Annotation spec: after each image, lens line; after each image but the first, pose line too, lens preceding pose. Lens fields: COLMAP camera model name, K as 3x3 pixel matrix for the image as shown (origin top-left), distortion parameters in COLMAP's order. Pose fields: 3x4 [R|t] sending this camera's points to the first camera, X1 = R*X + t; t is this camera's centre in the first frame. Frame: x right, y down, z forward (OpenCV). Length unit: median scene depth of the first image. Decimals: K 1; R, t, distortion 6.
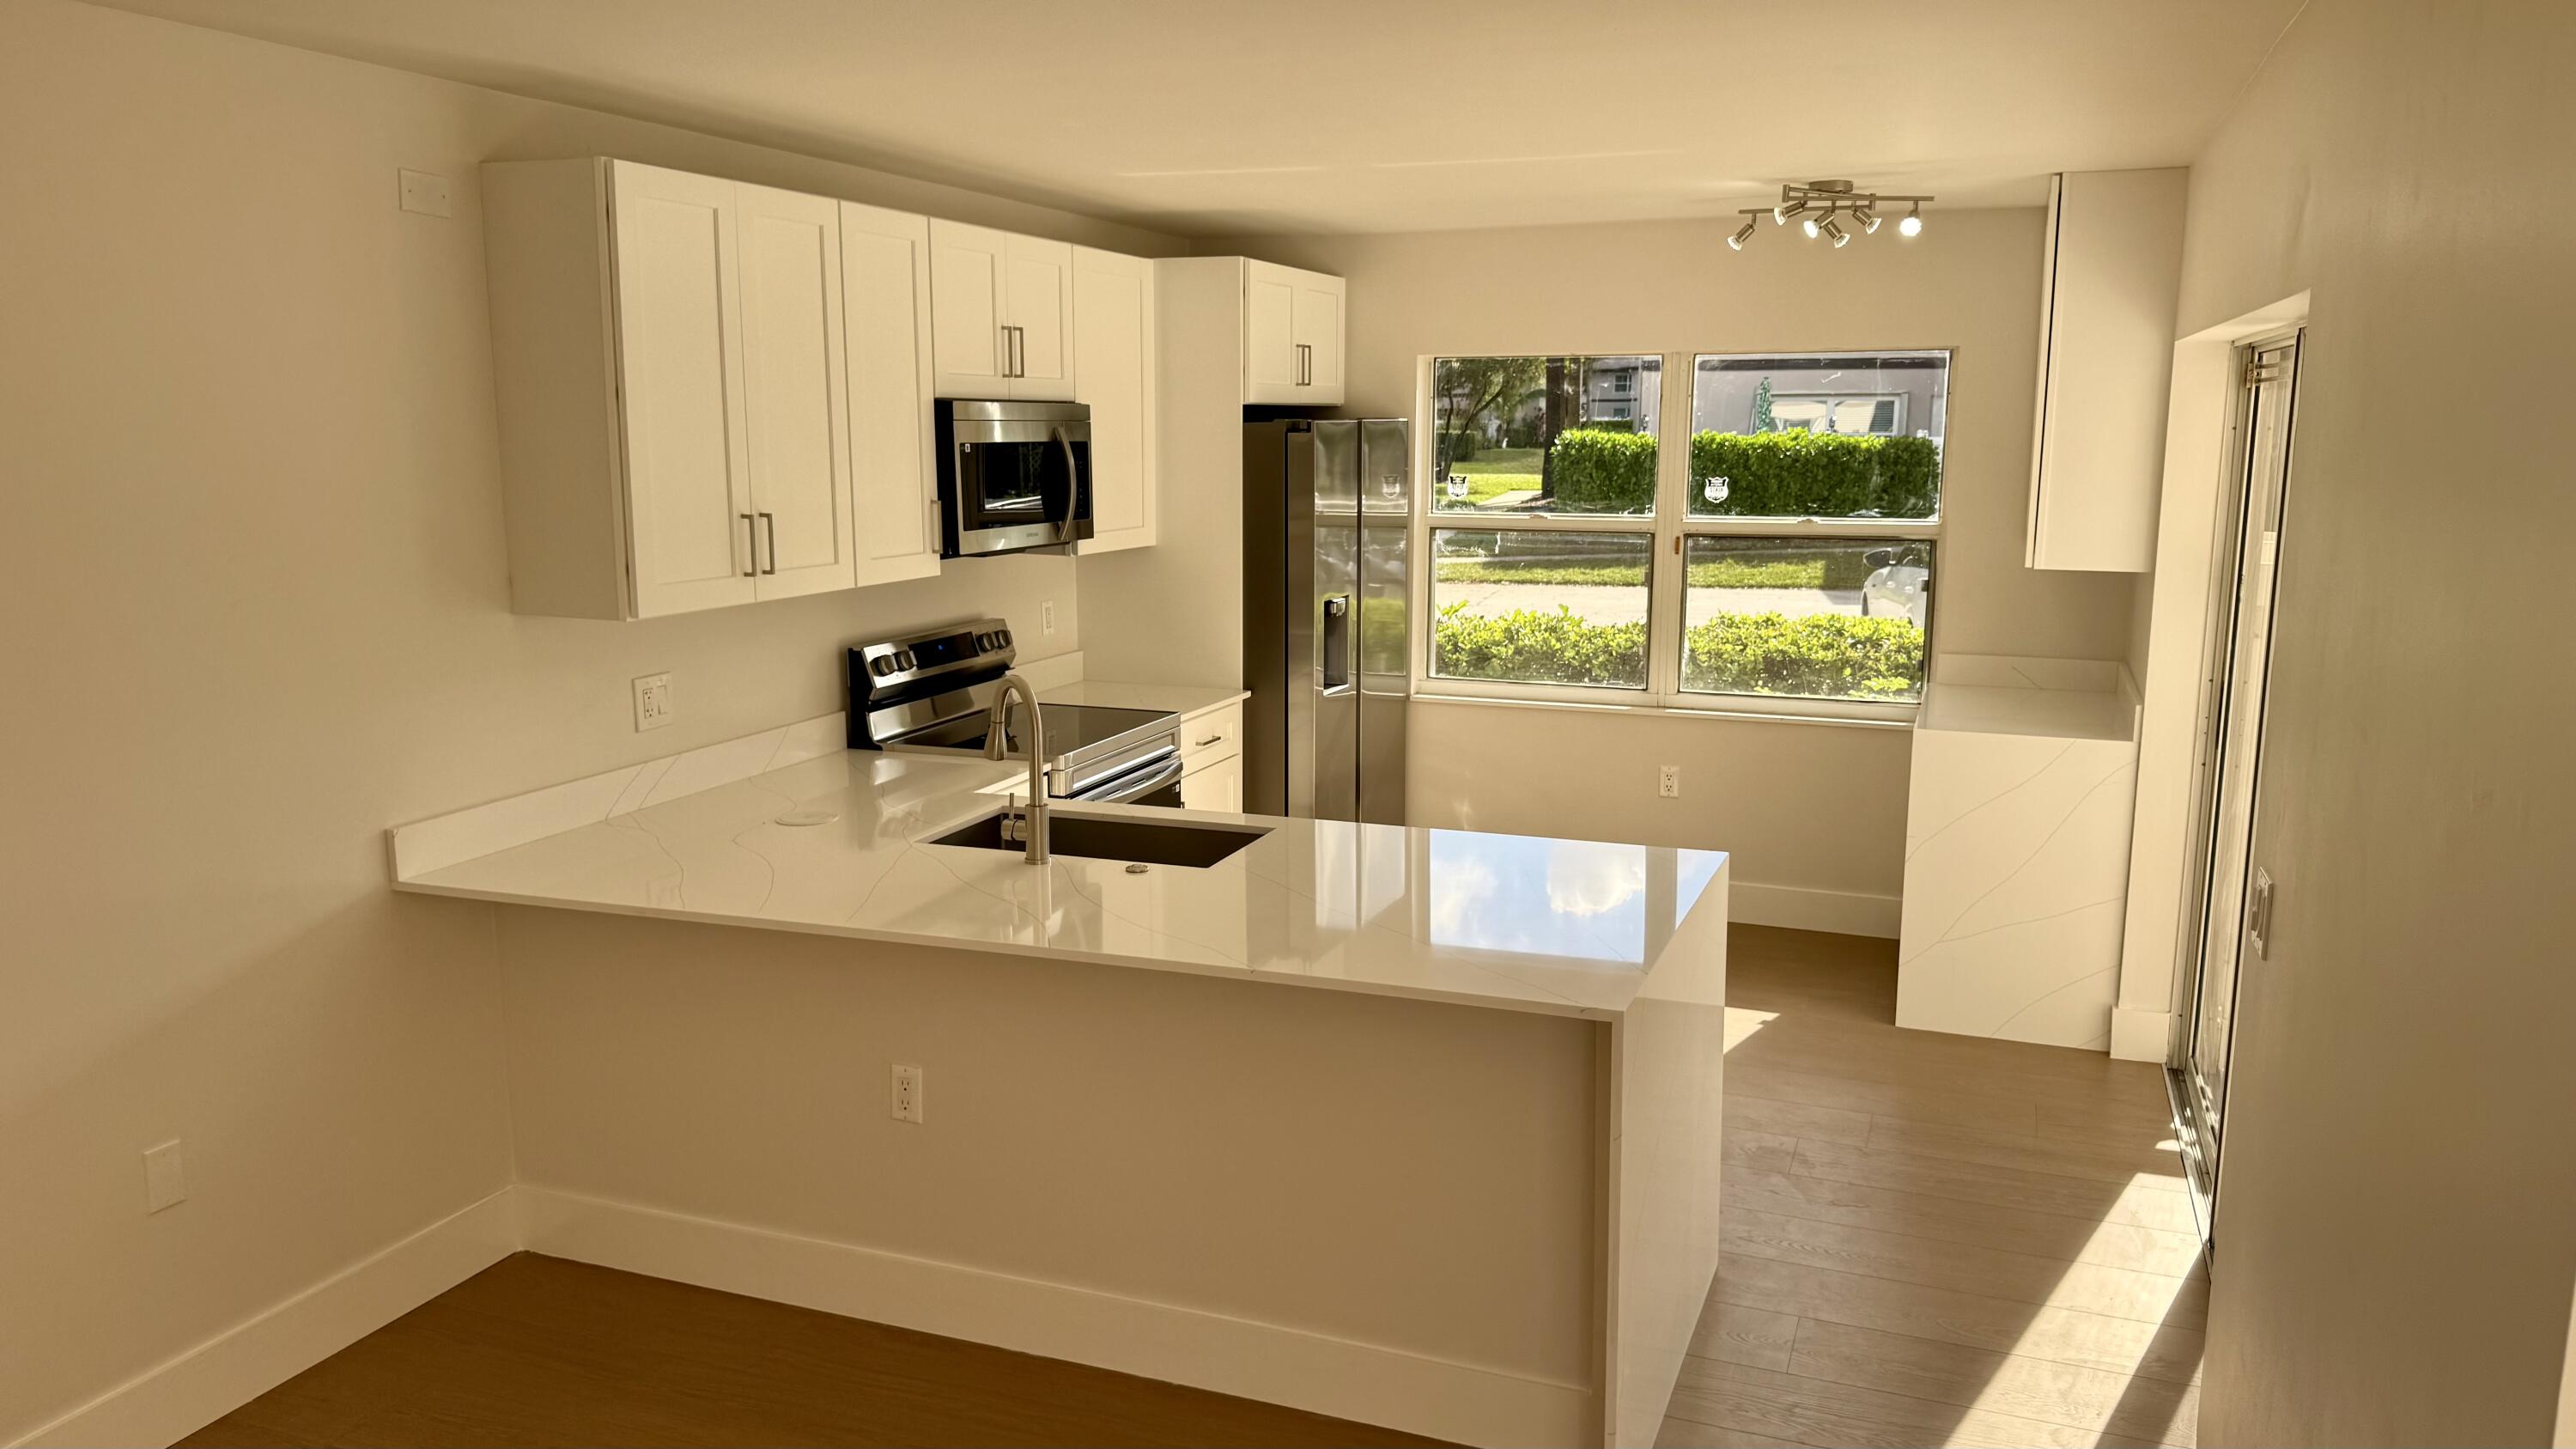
lens RADIAL K [[1814.9, 0, 1292.8], [0, 1814.9, 743.9], [0, 0, 1]] dist [0.102518, -0.001382]
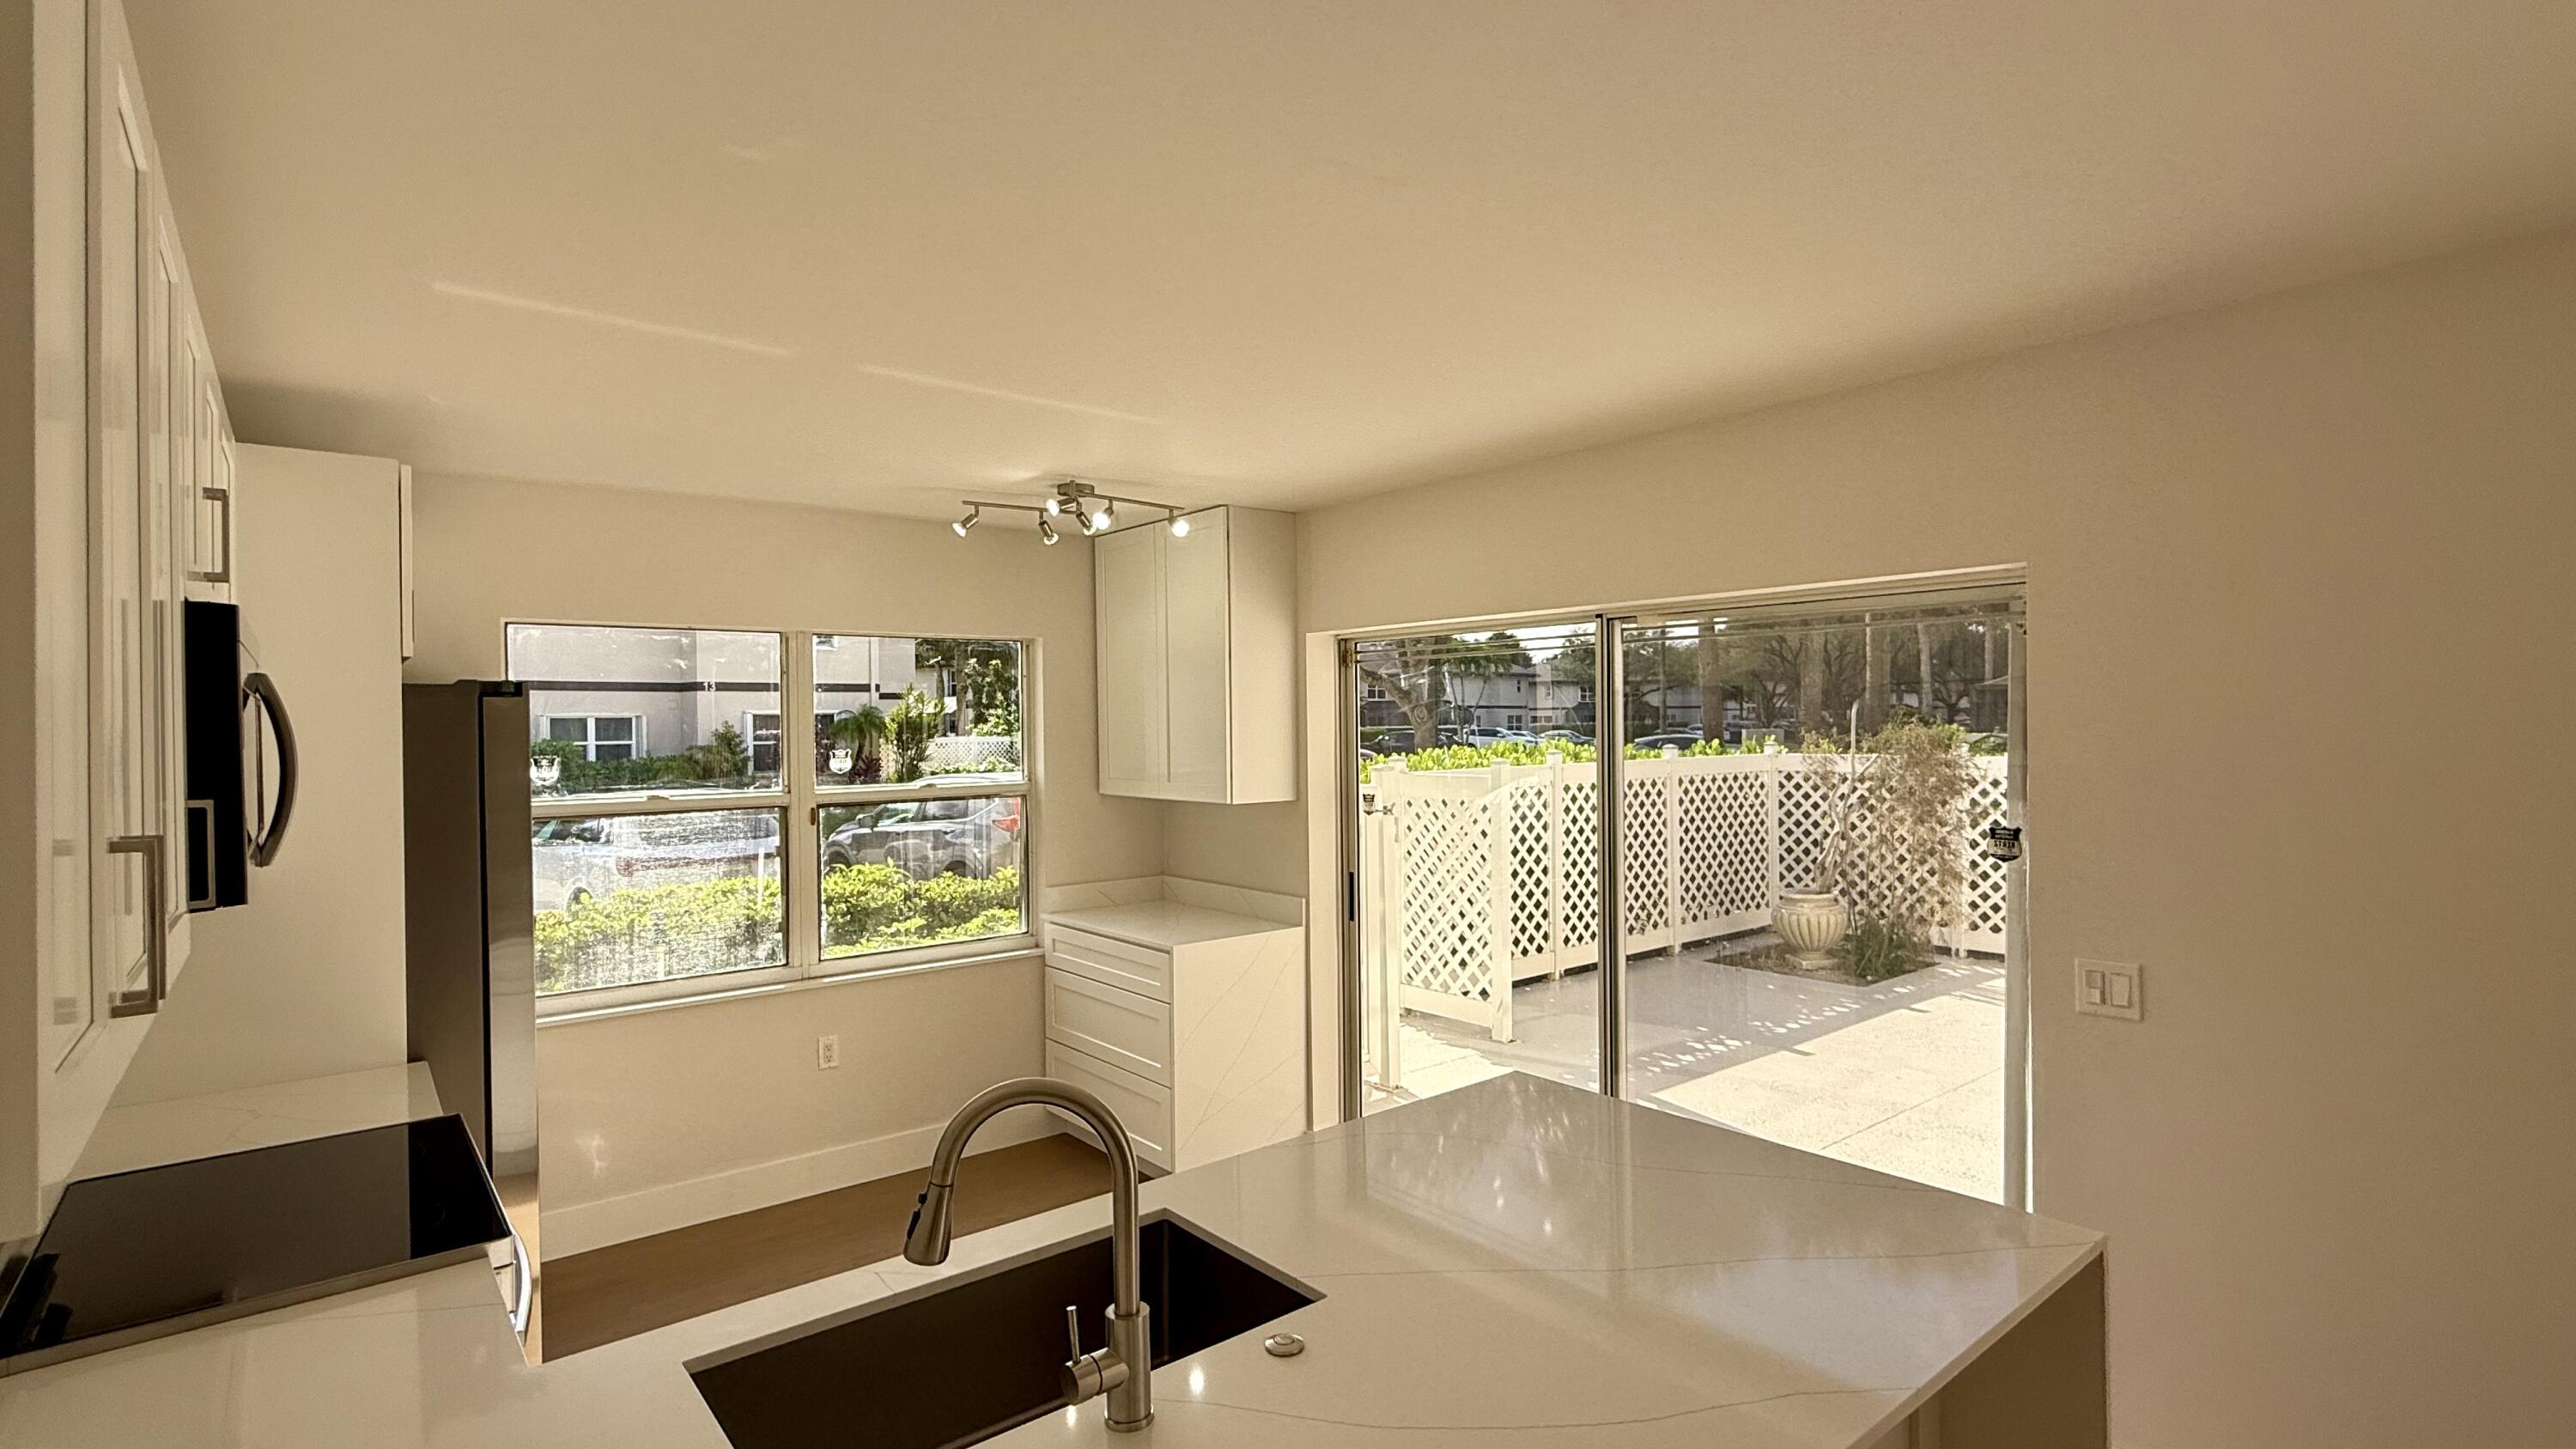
lens RADIAL K [[1215.9, 0, 1289.5], [0, 1215.9, 725.9], [0, 0, 1]] dist [0.002081, 0.000046]
pose [[0.502926, -0.010664, 0.864264, -0.267328], [0.169186, 0.981795, -0.086337, -0.060740], [-0.847609, 0.189642, 0.495575, 0.476495]]
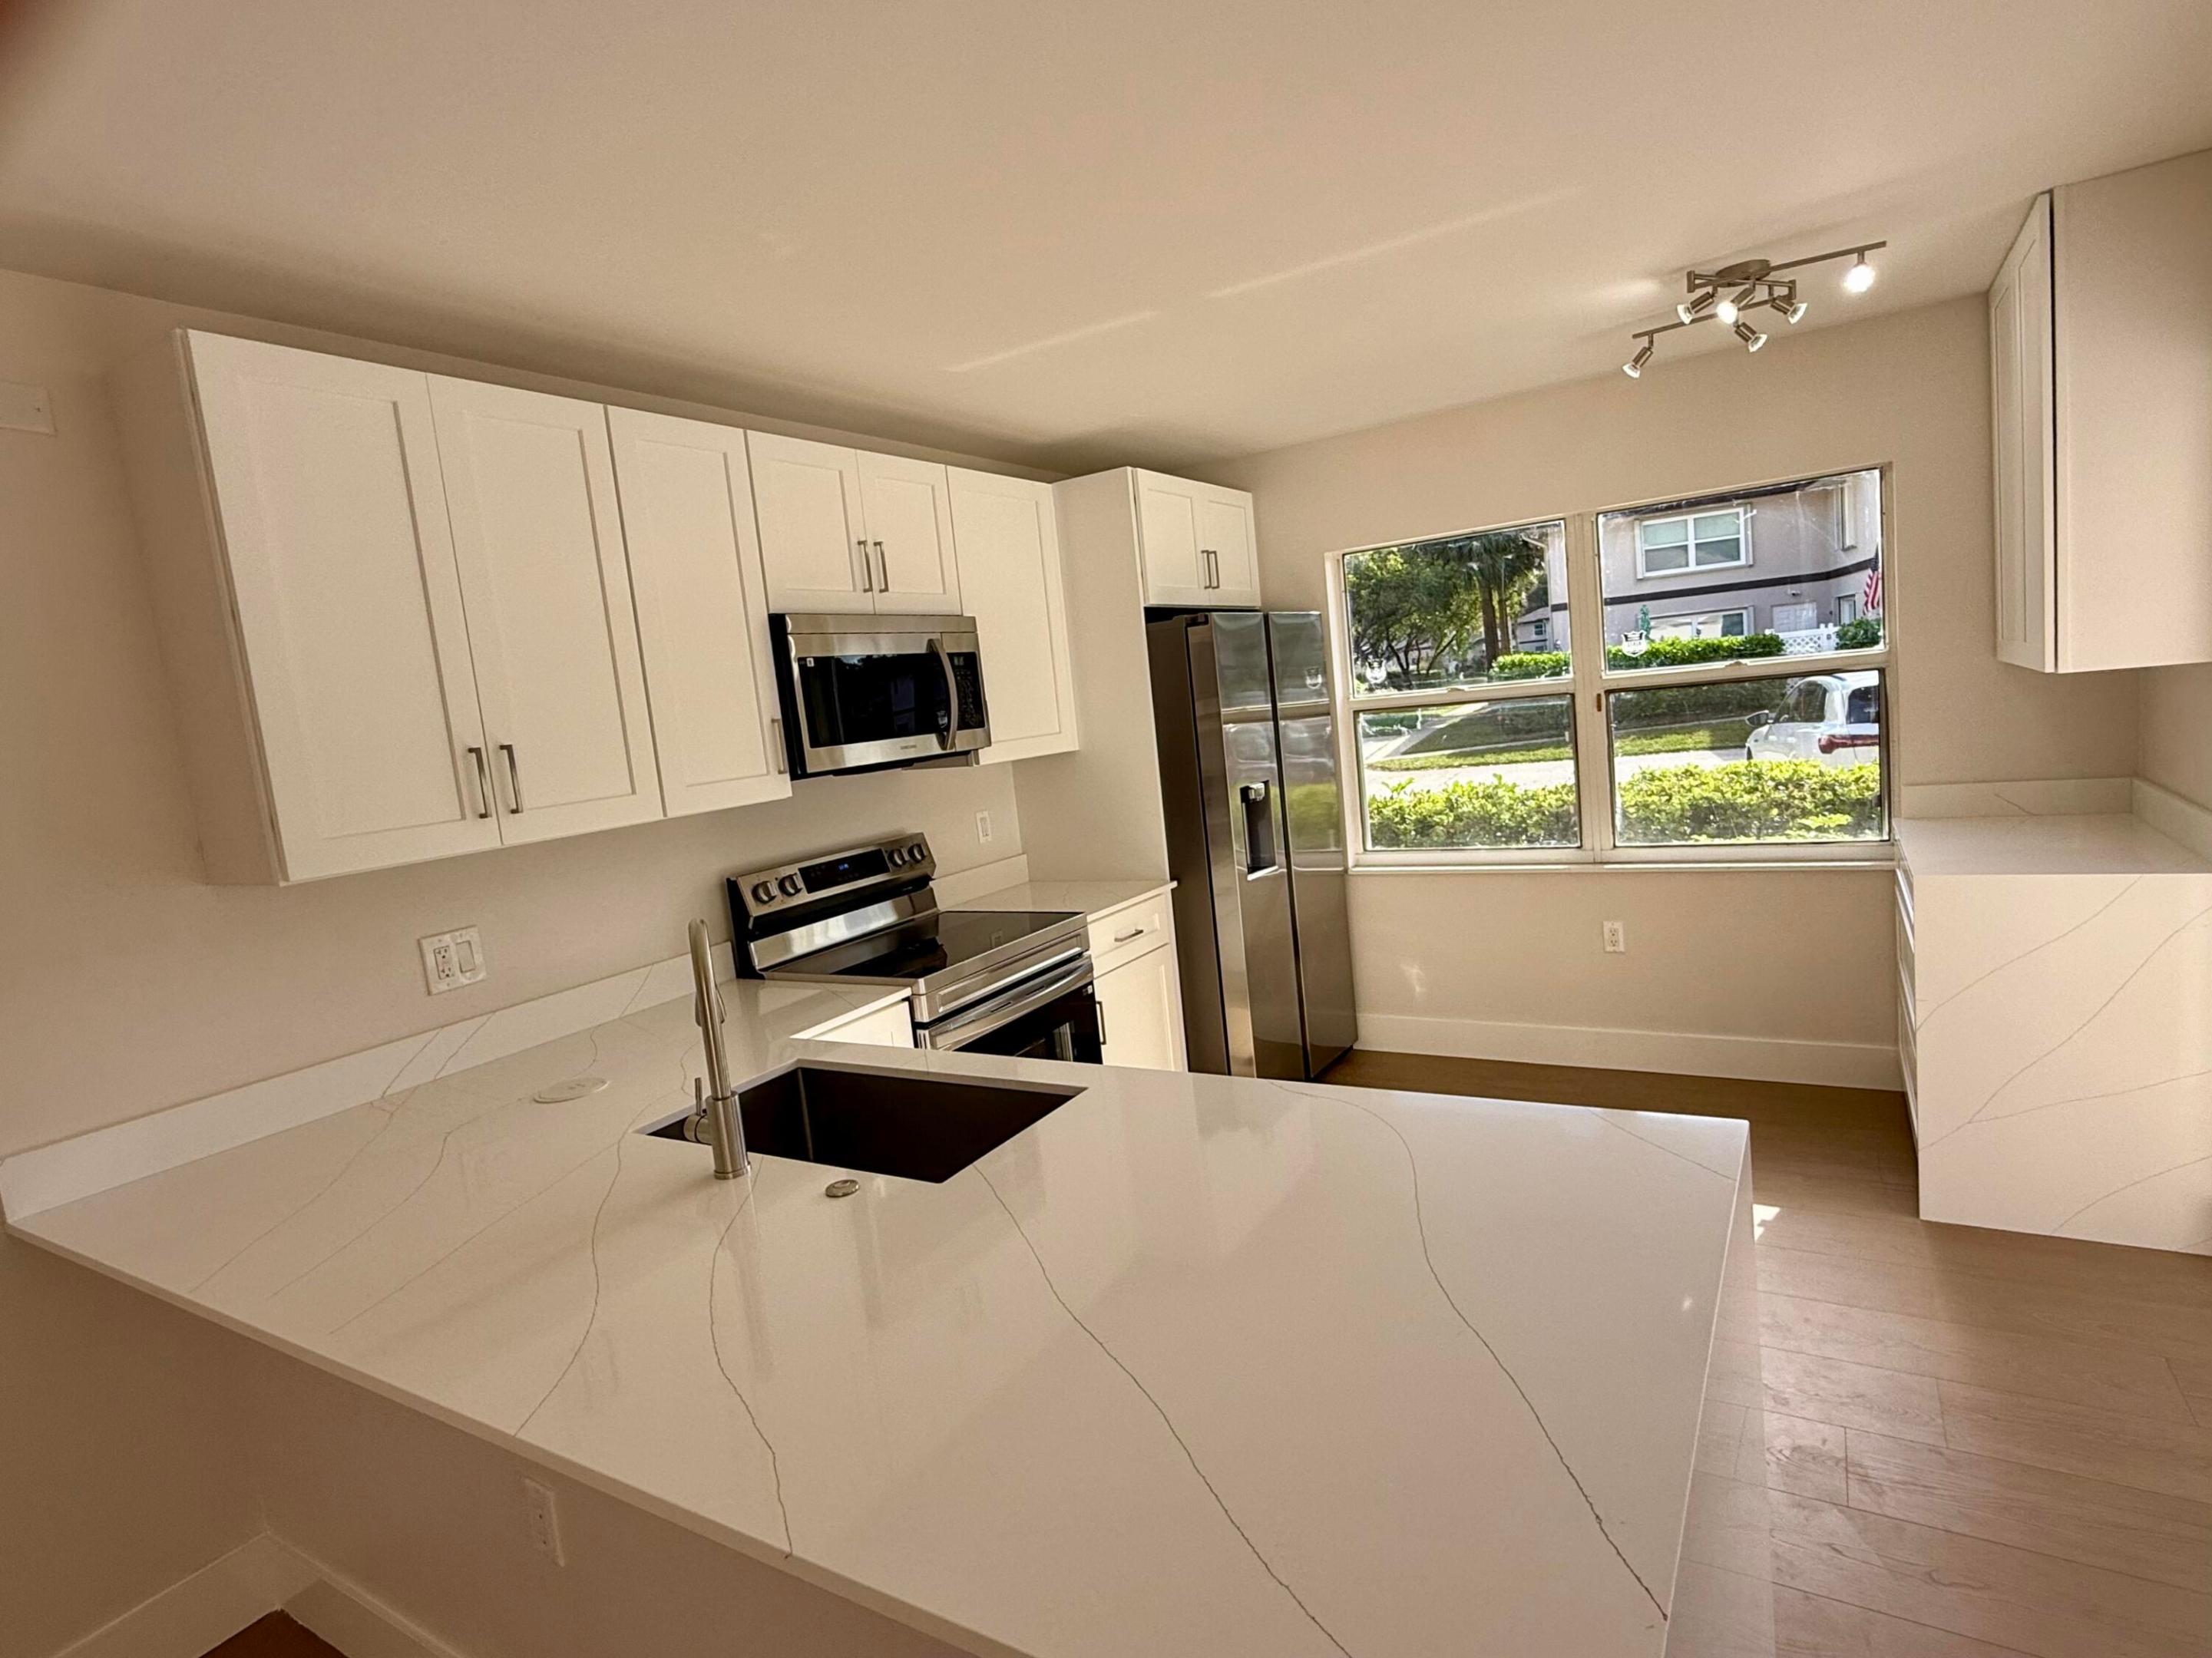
lens RADIAL K [[1141.6, 0, 1111.2], [0, 1141.6, 831.6], [0, 0, 1]] dist [-0.002629, 0.003475]
pose [[0.977615, -0.082644, -0.193493, 0.070187], [0.072183, 0.995554, -0.060517, -0.021279], [0.197634, 0.045195, 0.979234, 0.369027]]
